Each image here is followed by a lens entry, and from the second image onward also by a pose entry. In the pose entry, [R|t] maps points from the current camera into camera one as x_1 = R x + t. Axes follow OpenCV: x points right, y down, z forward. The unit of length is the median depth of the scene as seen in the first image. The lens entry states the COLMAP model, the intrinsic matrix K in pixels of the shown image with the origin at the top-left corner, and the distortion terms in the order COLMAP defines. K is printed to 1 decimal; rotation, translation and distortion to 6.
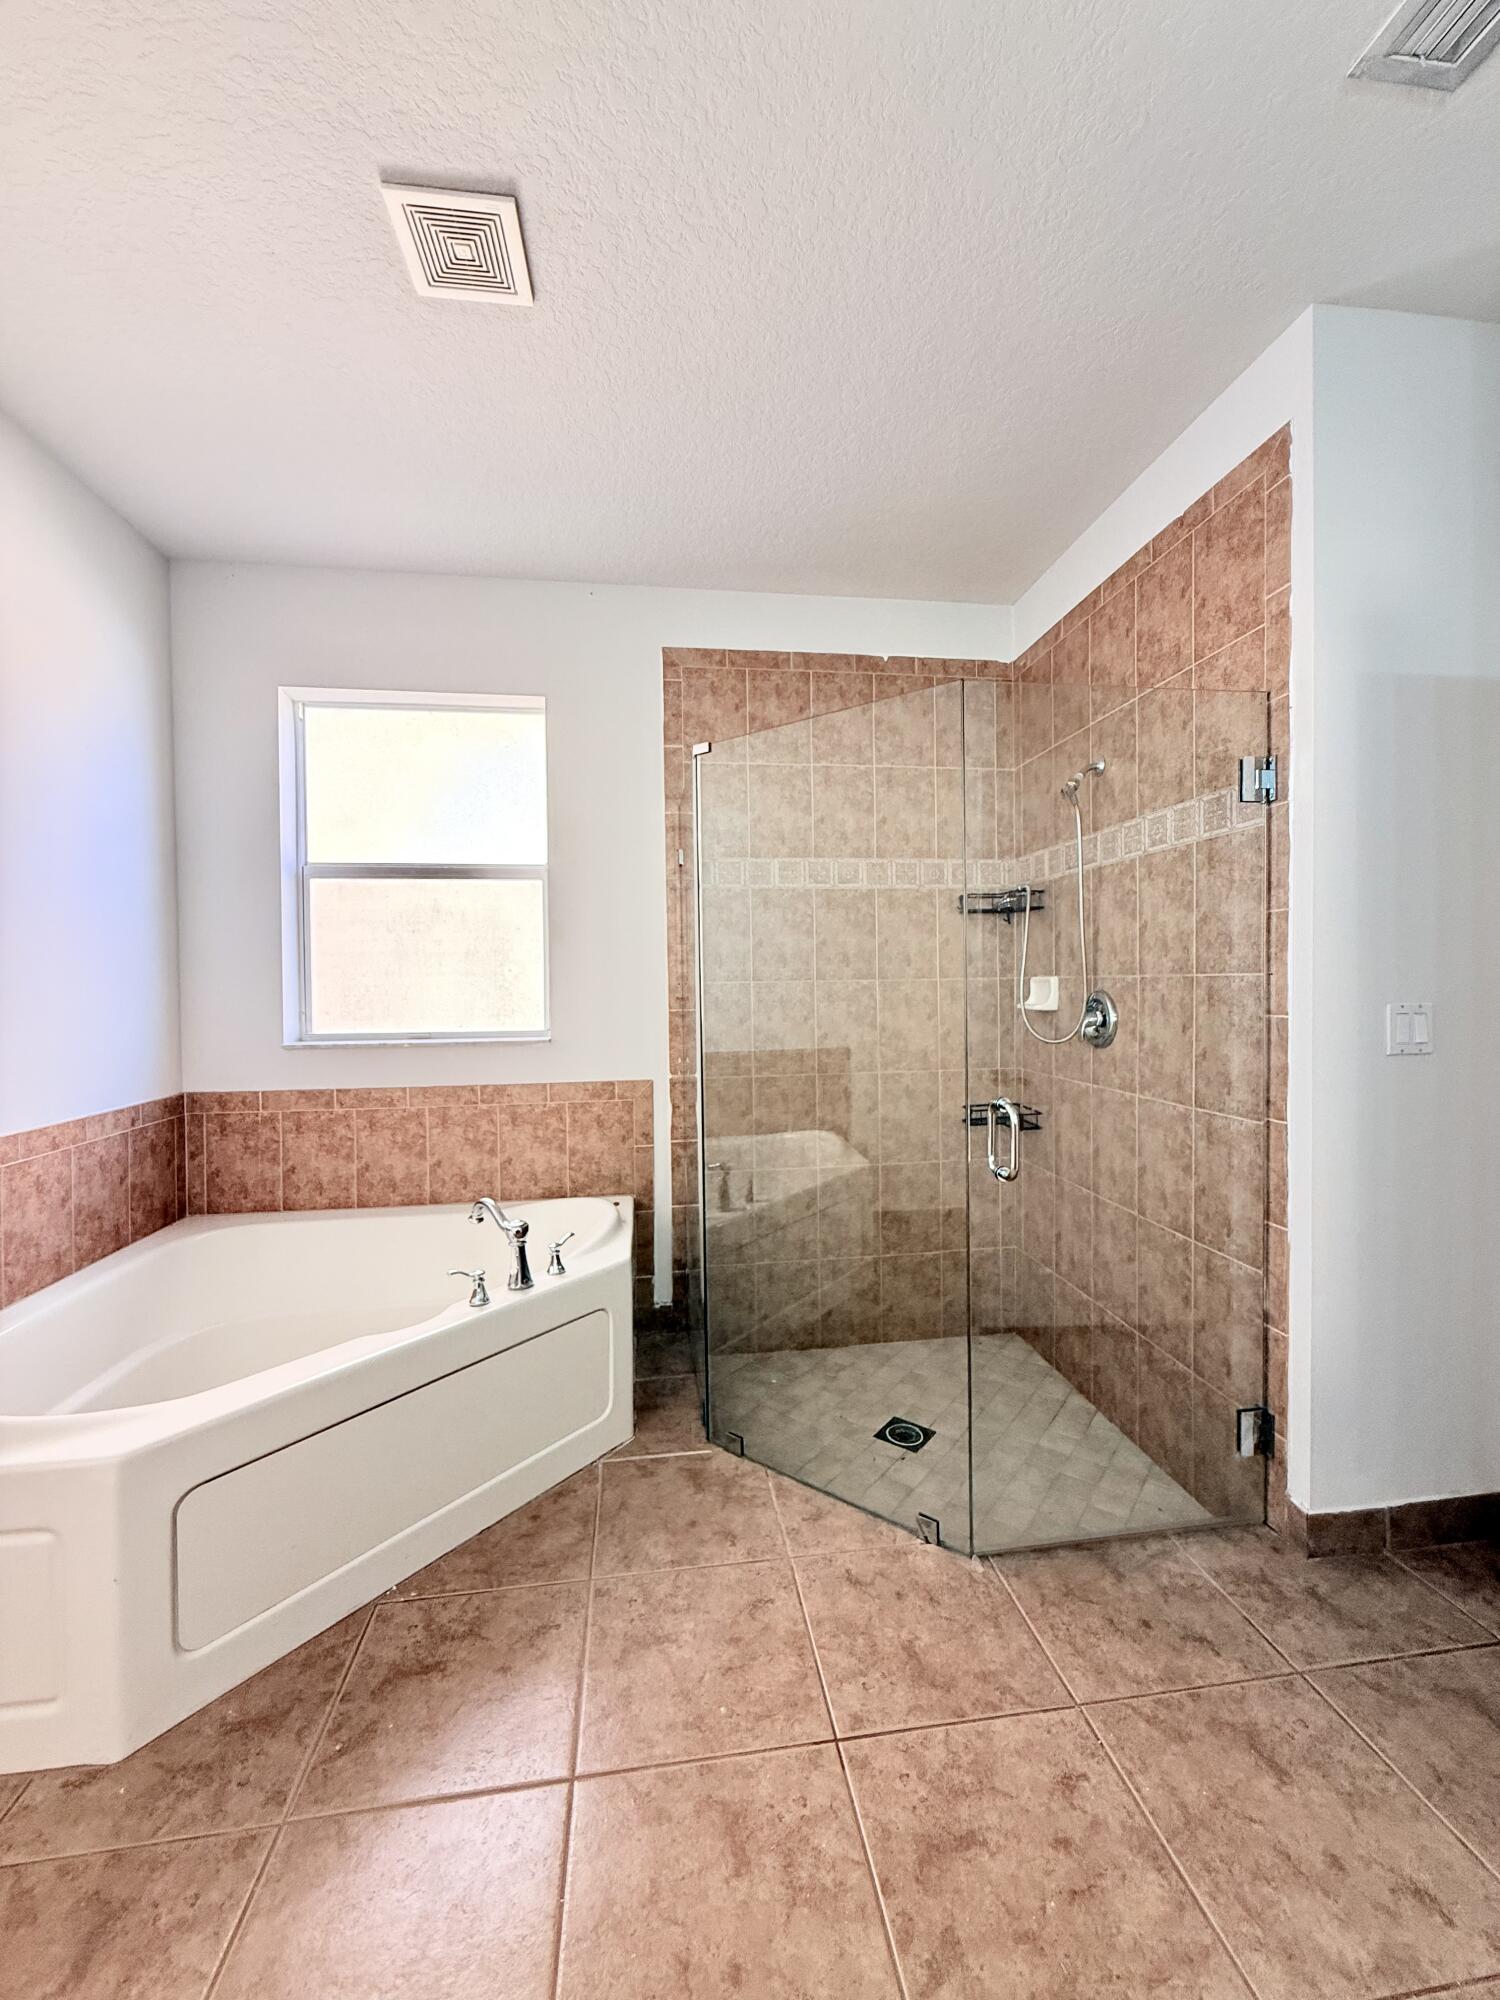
lens RADIAL K [[806.0, 0, 752.5], [0, 806.0, 992.5], [0, 0, 1]] dist [-0.001117, 0.000816]
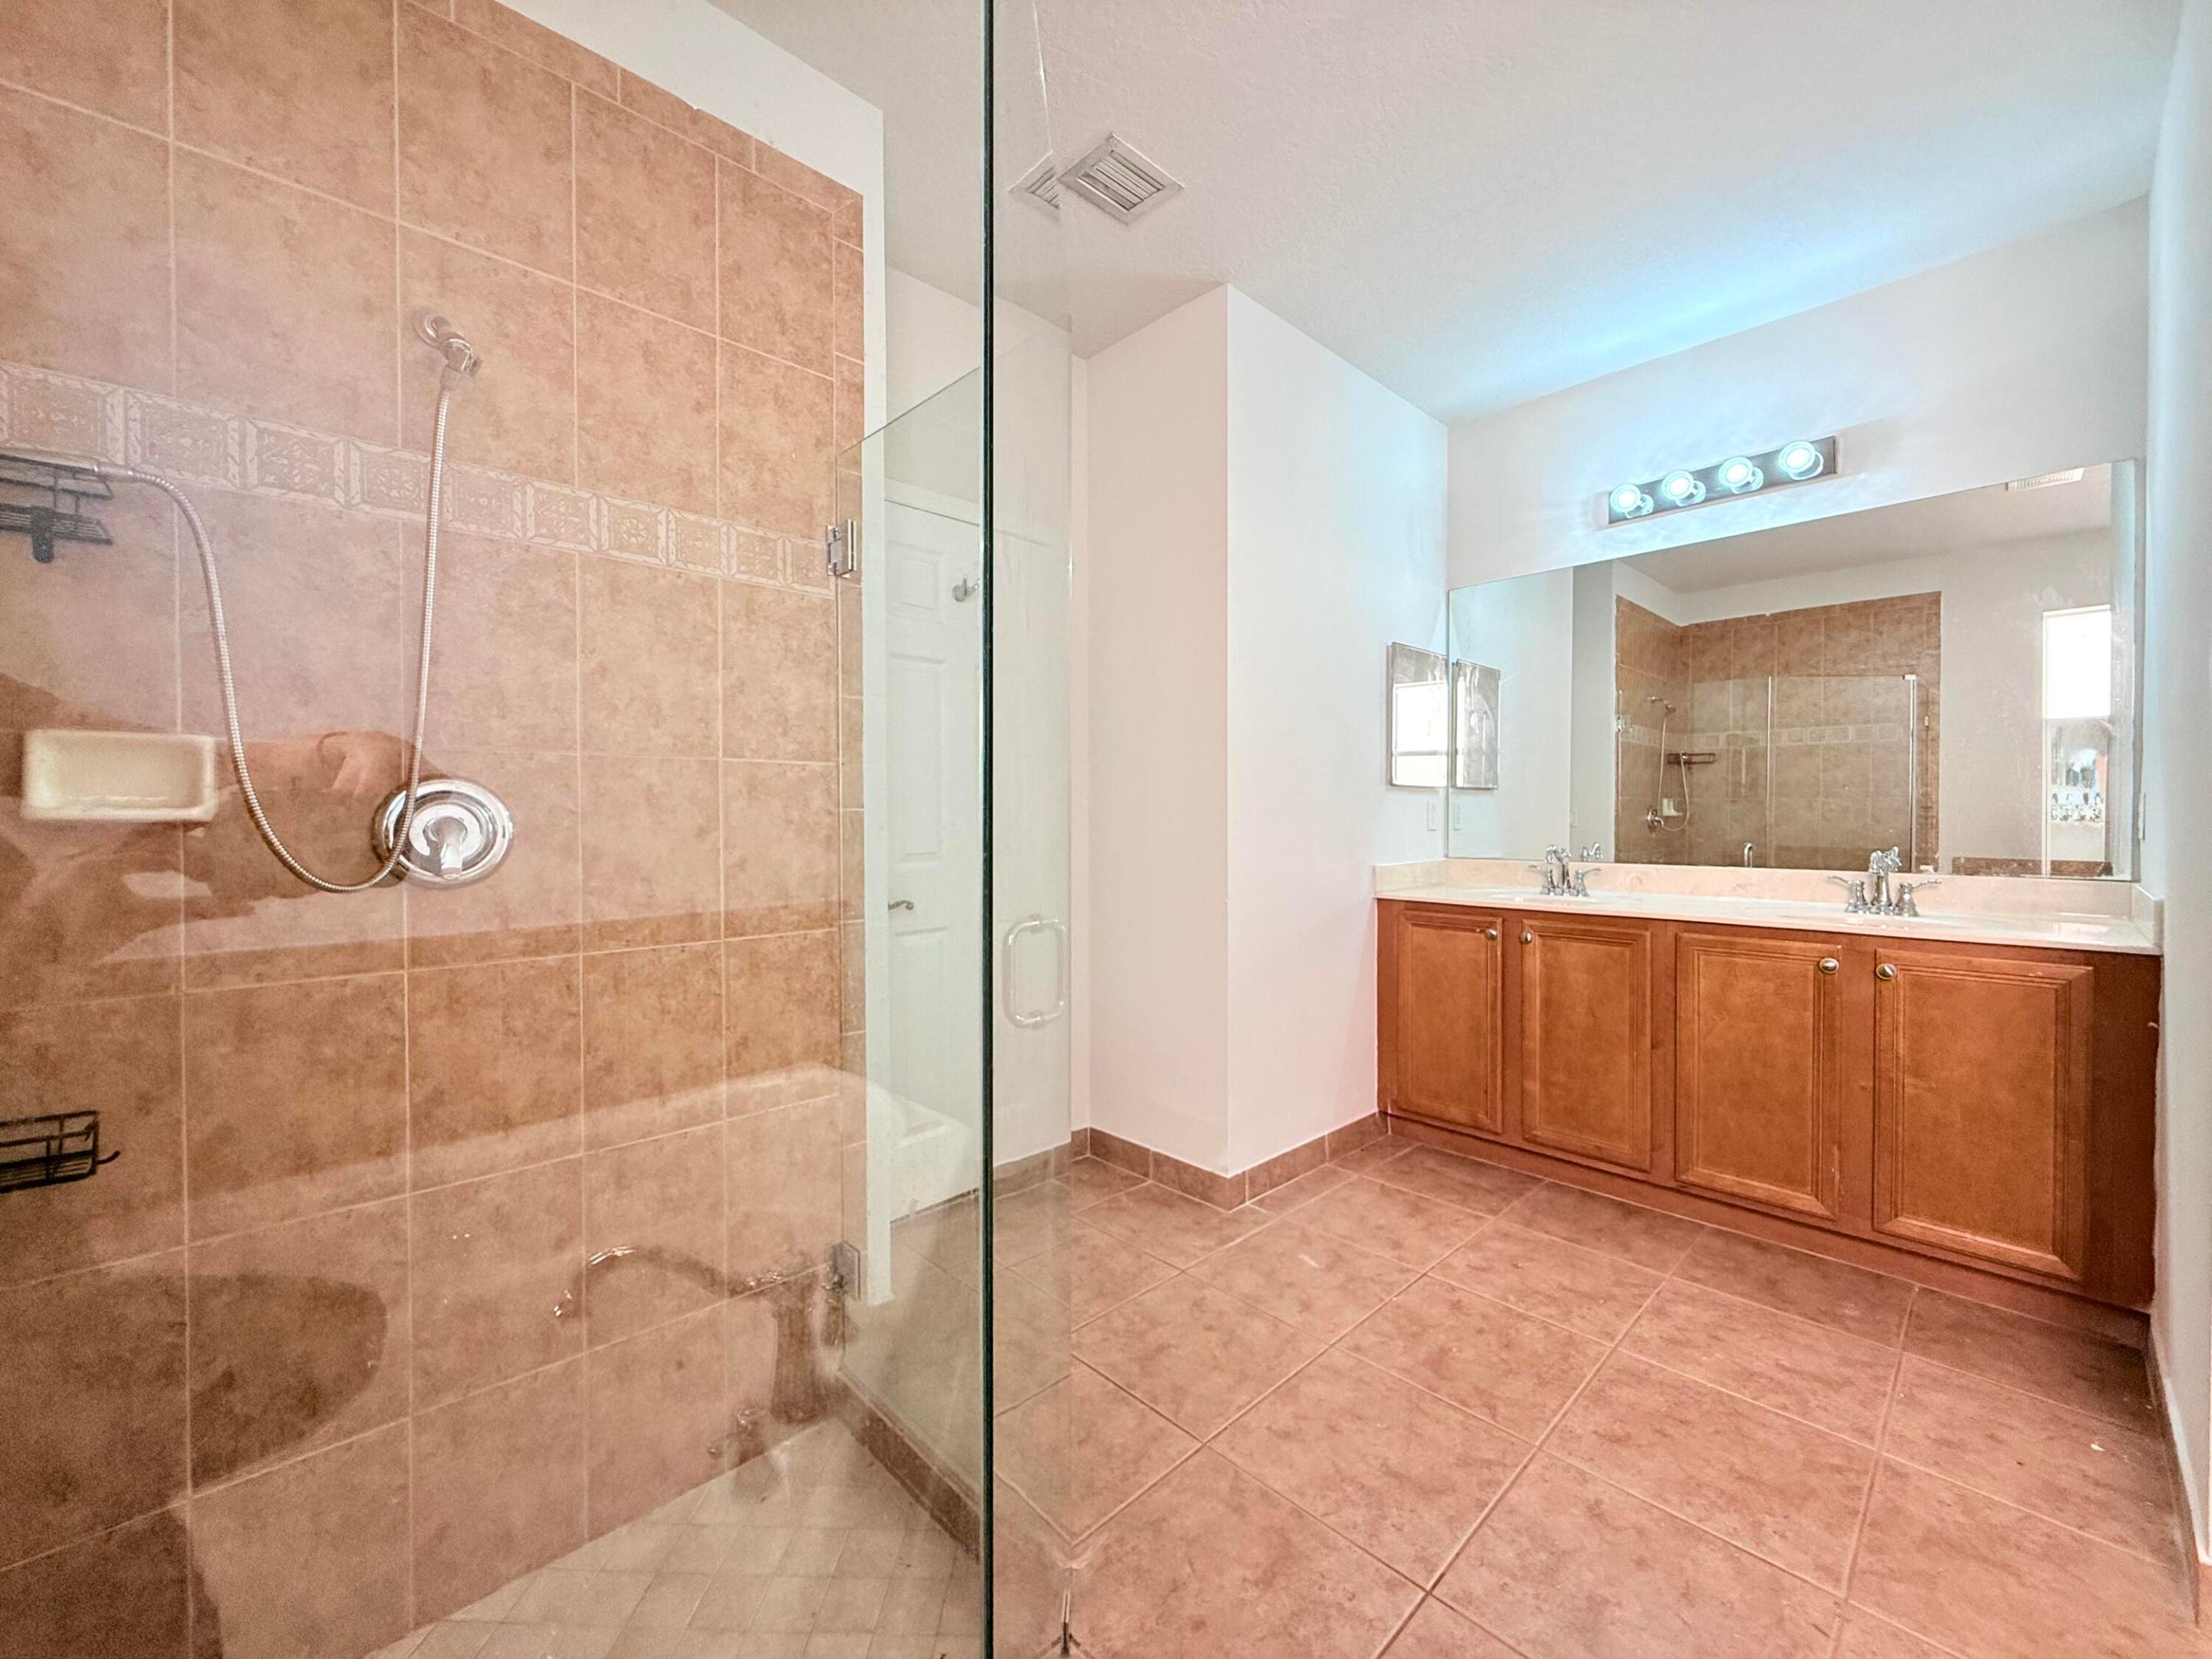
lens RADIAL K [[891.4, 0, 1093.5], [0, 891.4, 823.1], [0, 0, 1]] dist [-0.001117, 0.000816]
pose [[-0.582193, 0.000440, 0.813051, -0.277733], [0.017110, 0.999785, 0.011711, 0.029624], [-0.812871, 0.020730, -0.582075, 1.064668]]
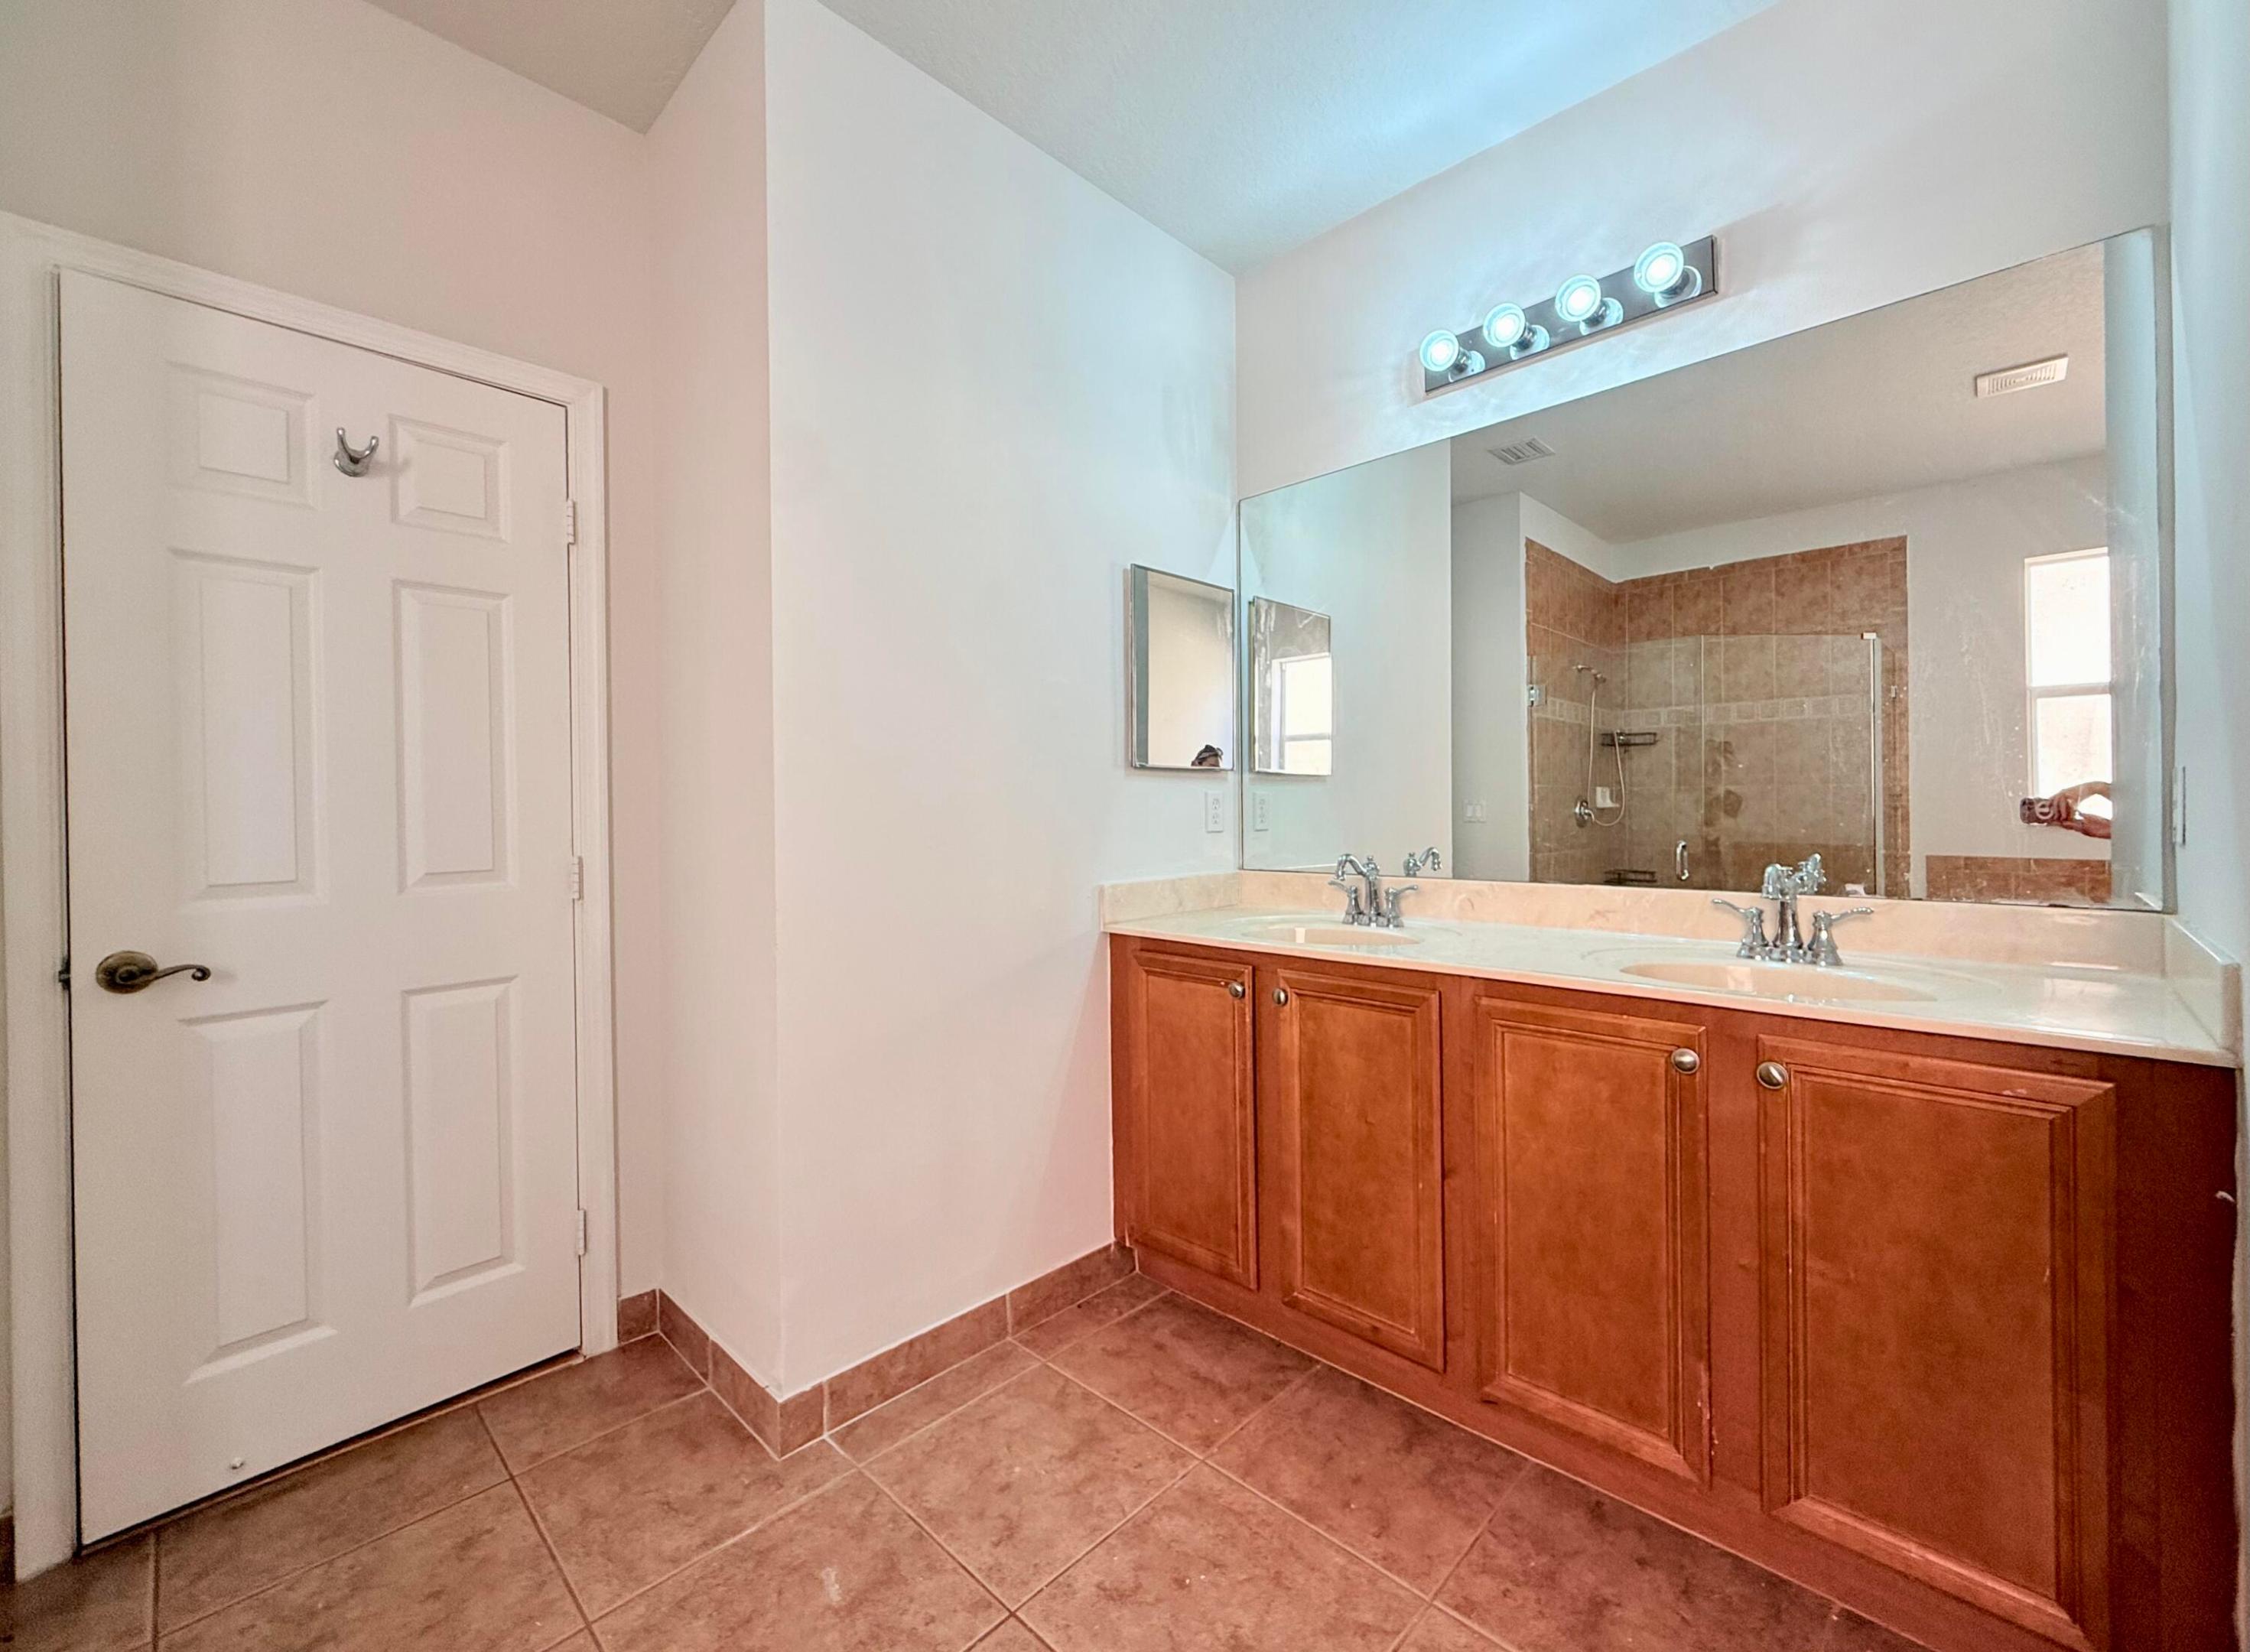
lens RADIAL K [[906.8, 0, 1144.1], [0, 906.8, 809.7], [0, 0, 1]] dist [-0.001117, 0.000816]
pose [[-0.621716, 0.010846, 0.783168, -0.200736], [0.026570, 0.999621, 0.007249, 0.032227], [-0.782792, 0.025315, -0.621768, 0.504116]]
